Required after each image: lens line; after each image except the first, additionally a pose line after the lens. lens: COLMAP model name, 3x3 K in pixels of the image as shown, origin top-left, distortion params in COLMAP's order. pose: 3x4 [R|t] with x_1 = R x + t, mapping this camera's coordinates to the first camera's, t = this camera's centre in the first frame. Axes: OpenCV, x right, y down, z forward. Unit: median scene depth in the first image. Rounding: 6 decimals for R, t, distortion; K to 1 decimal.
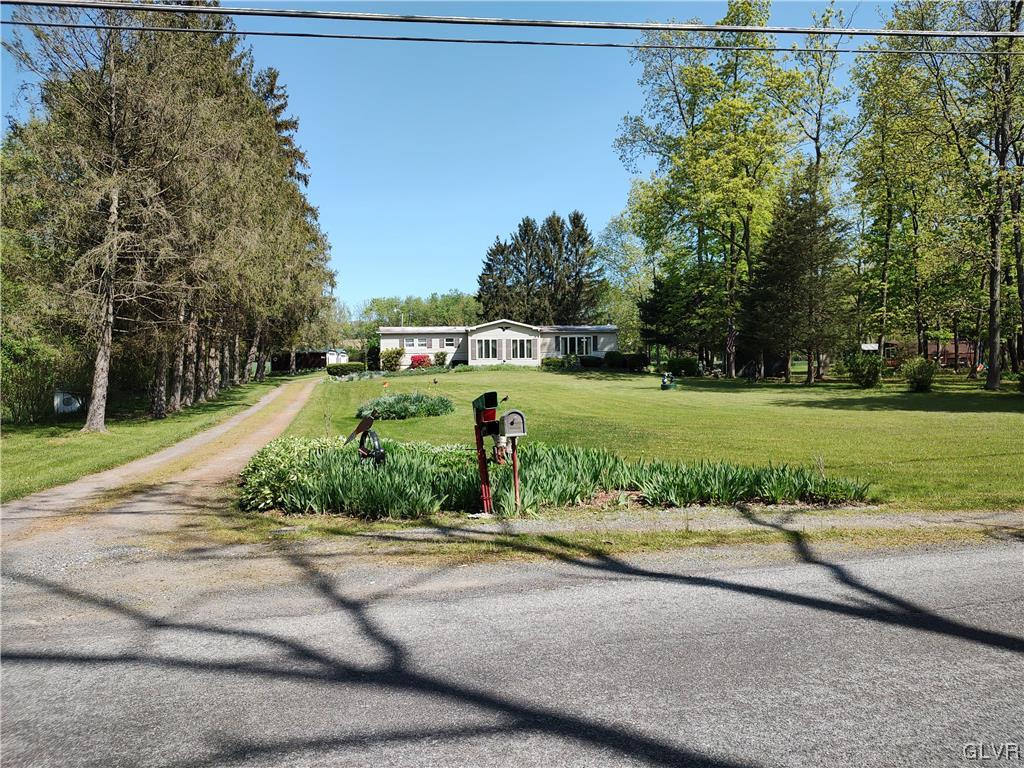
lens RADIAL K [[716.1, 0, 512.0], [0, 716.1, 384.0], [0, 0, 1]] dist [0.034378, -0.045156]
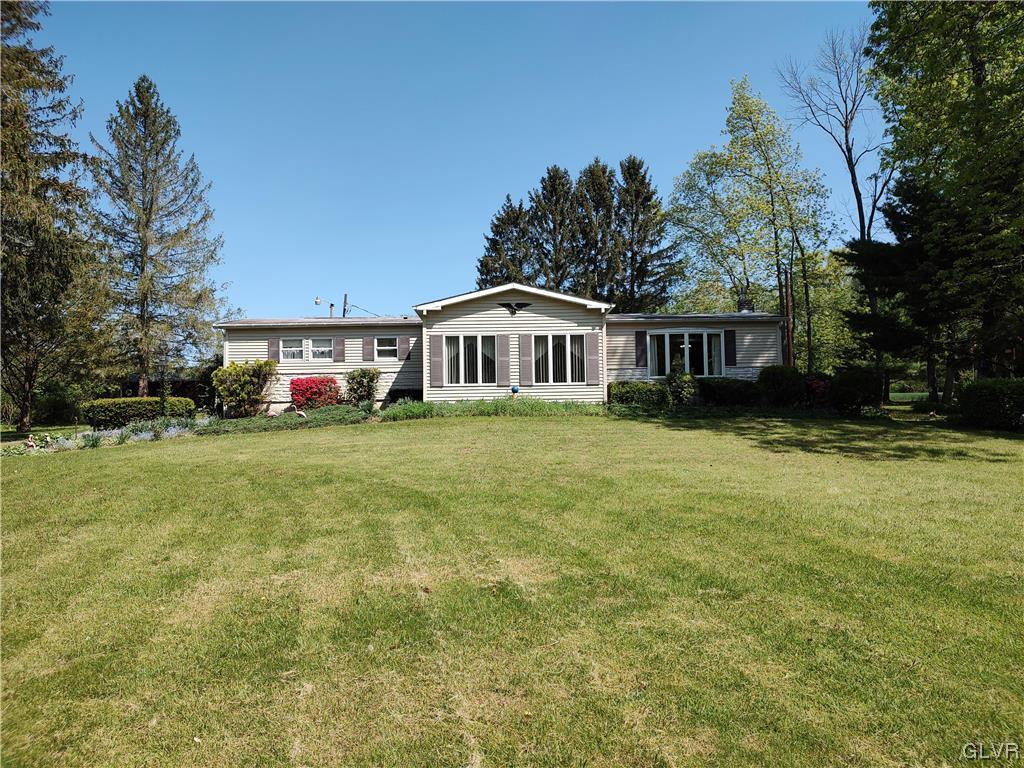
lens RADIAL K [[716.1, 0, 512.0], [0, 716.1, 384.0], [0, 0, 1]] dist [0.034378, -0.045156]
pose [[0.999661, -0.005023, -0.025530, -0.002066], [0.003806, 0.998864, -0.047496, -0.016182], [0.025739, 0.047382, 0.998545, 0.581737]]
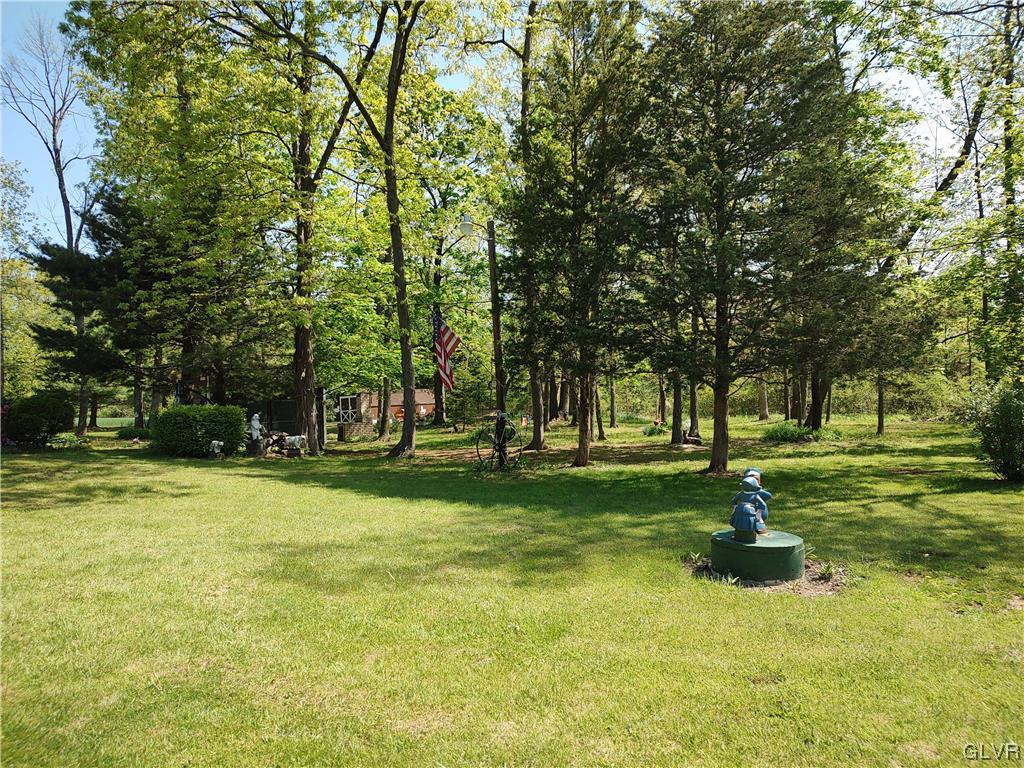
lens RADIAL K [[716.1, 0, 512.0], [0, 716.1, 384.0], [0, 0, 1]] dist [0.034378, -0.045156]
pose [[0.564860, 0.026202, 0.824770, 0.024851], [0.038609, 0.997562, -0.058134, -0.018727], [-0.824283, 0.064680, 0.562471, 0.612835]]
